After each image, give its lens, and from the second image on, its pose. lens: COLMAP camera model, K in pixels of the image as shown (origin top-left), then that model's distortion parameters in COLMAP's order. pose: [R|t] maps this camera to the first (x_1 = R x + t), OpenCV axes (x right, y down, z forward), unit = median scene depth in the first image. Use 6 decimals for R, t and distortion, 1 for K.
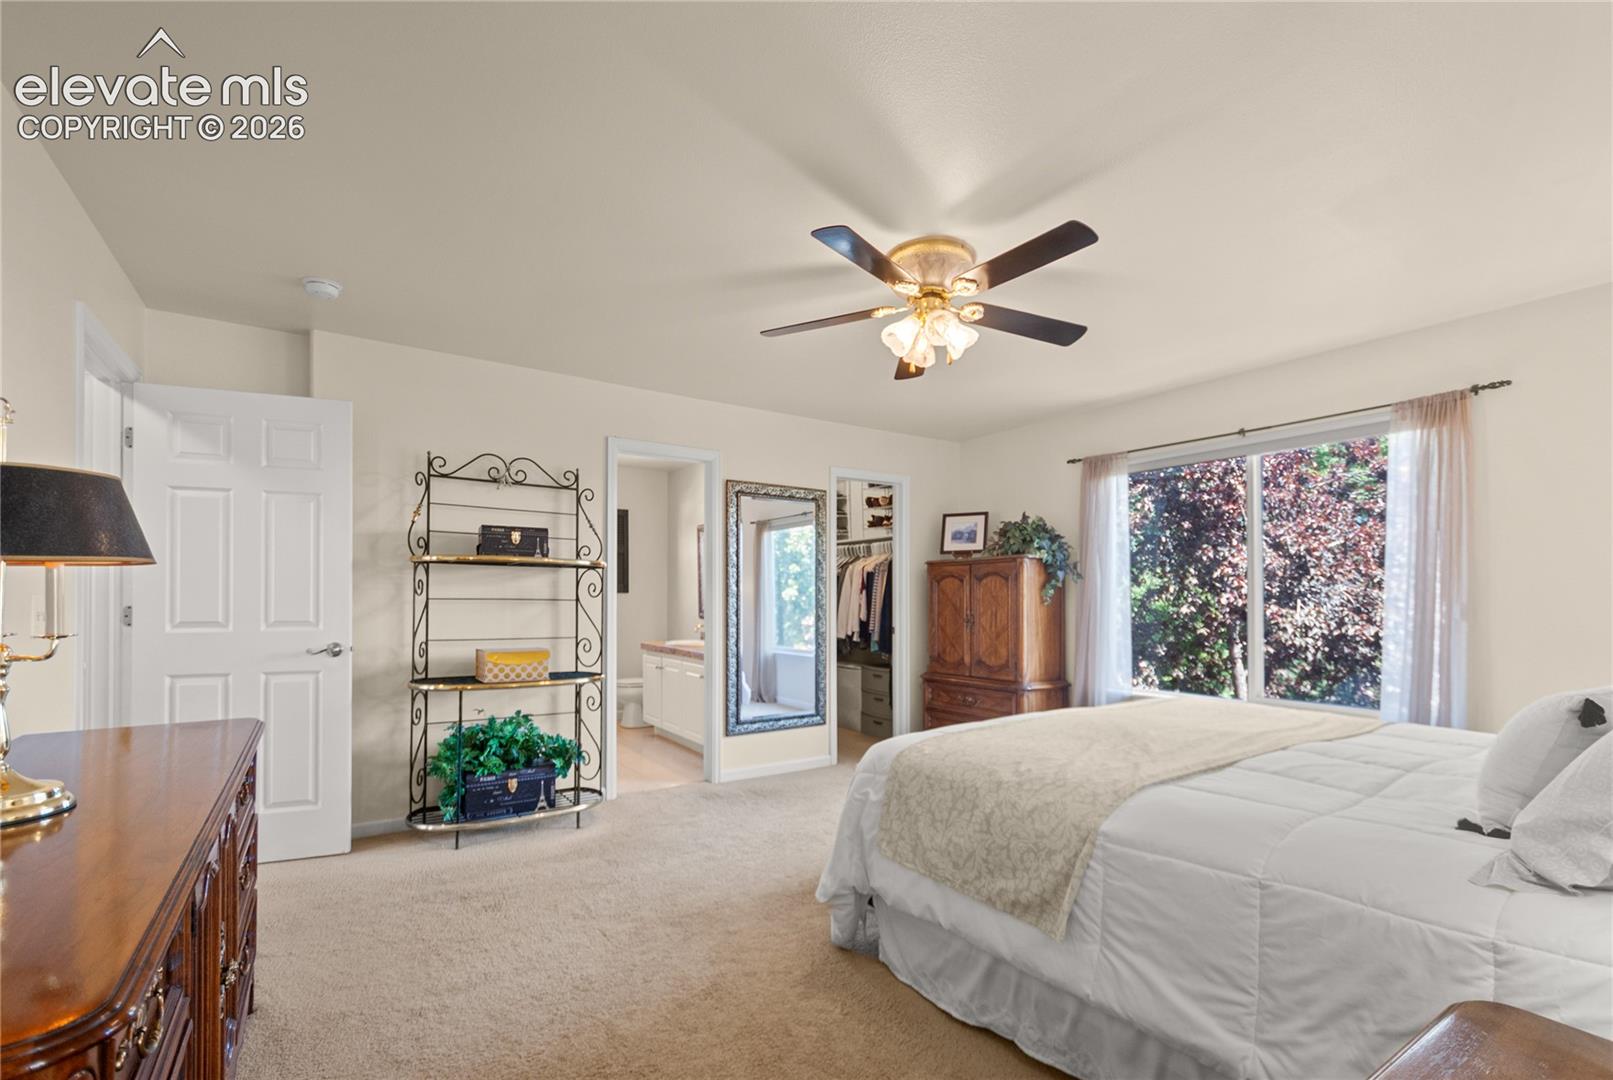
lens RADIAL K [[700.1, 0, 809.3], [0, 700.1, 592.0], [0, 0, 1]] dist [-0.000448, -0.000141]
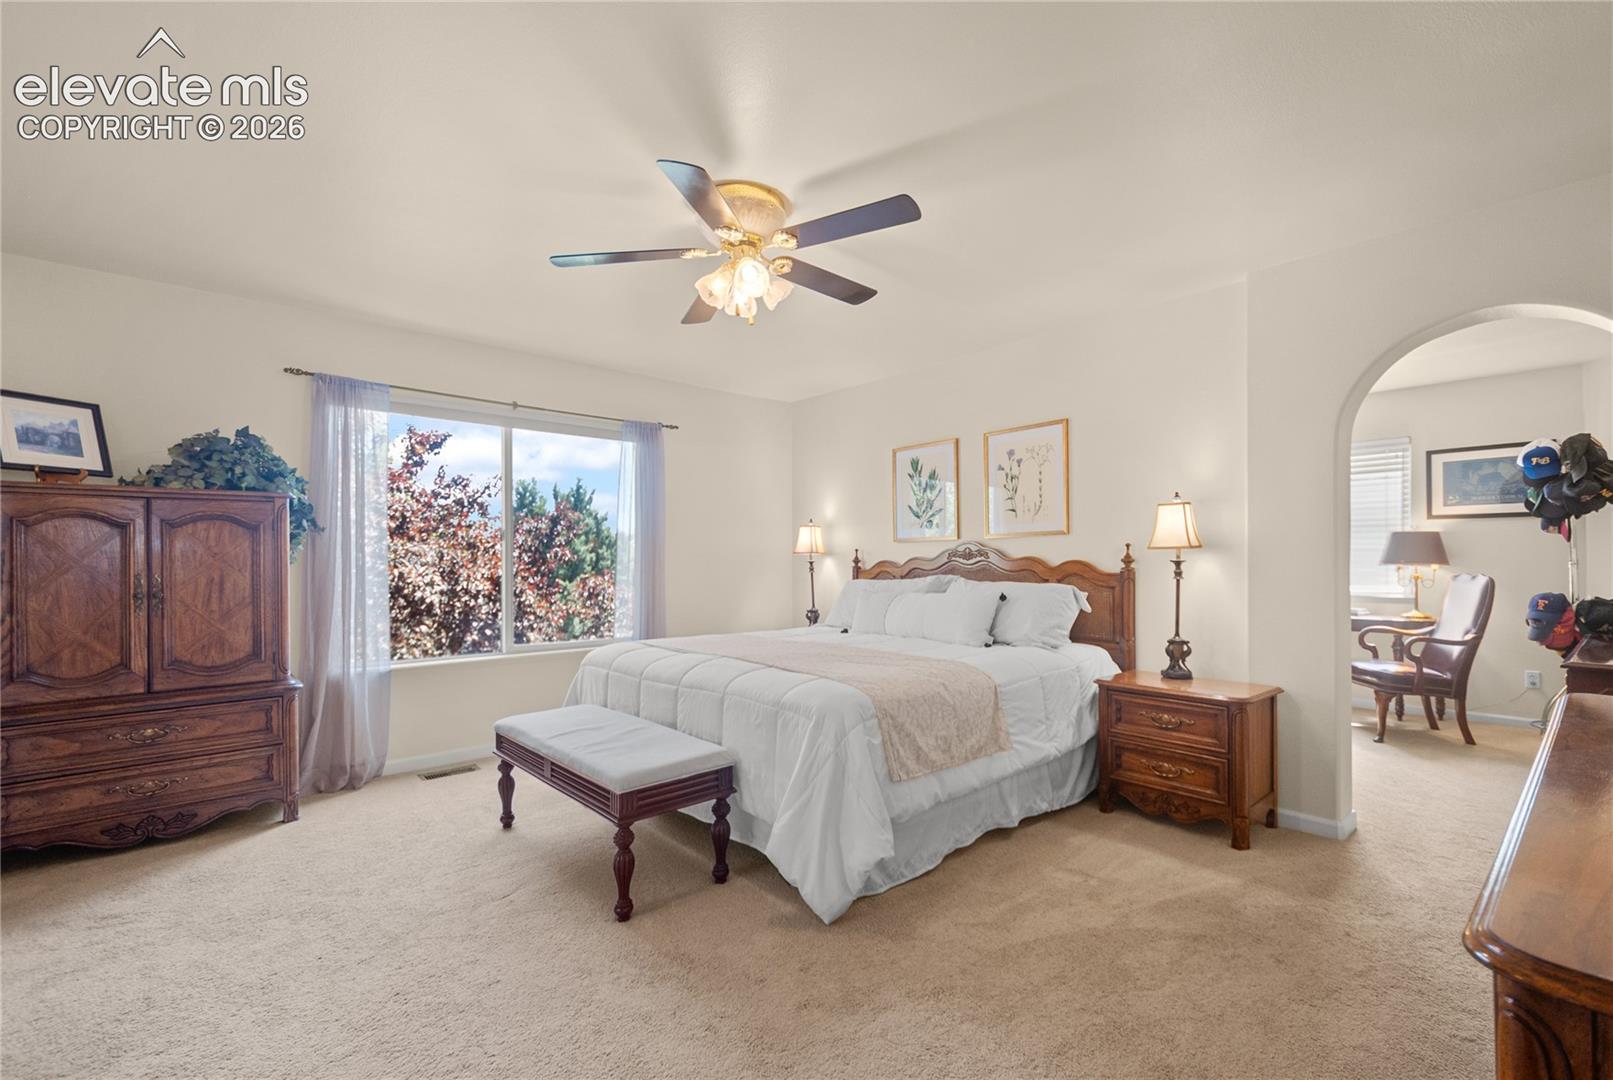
lens RADIAL K [[711.4, 0, 806.5], [0, 711.4, 540.0], [0, 0, 1]] dist [-0.000613, -0.000538]
pose [[-0.118685, 0.013937, 0.992834, -0.830873], [-0.007530, 0.999860, -0.014936, -0.004491], [-0.992903, -0.009248, -0.118564, 1.029714]]
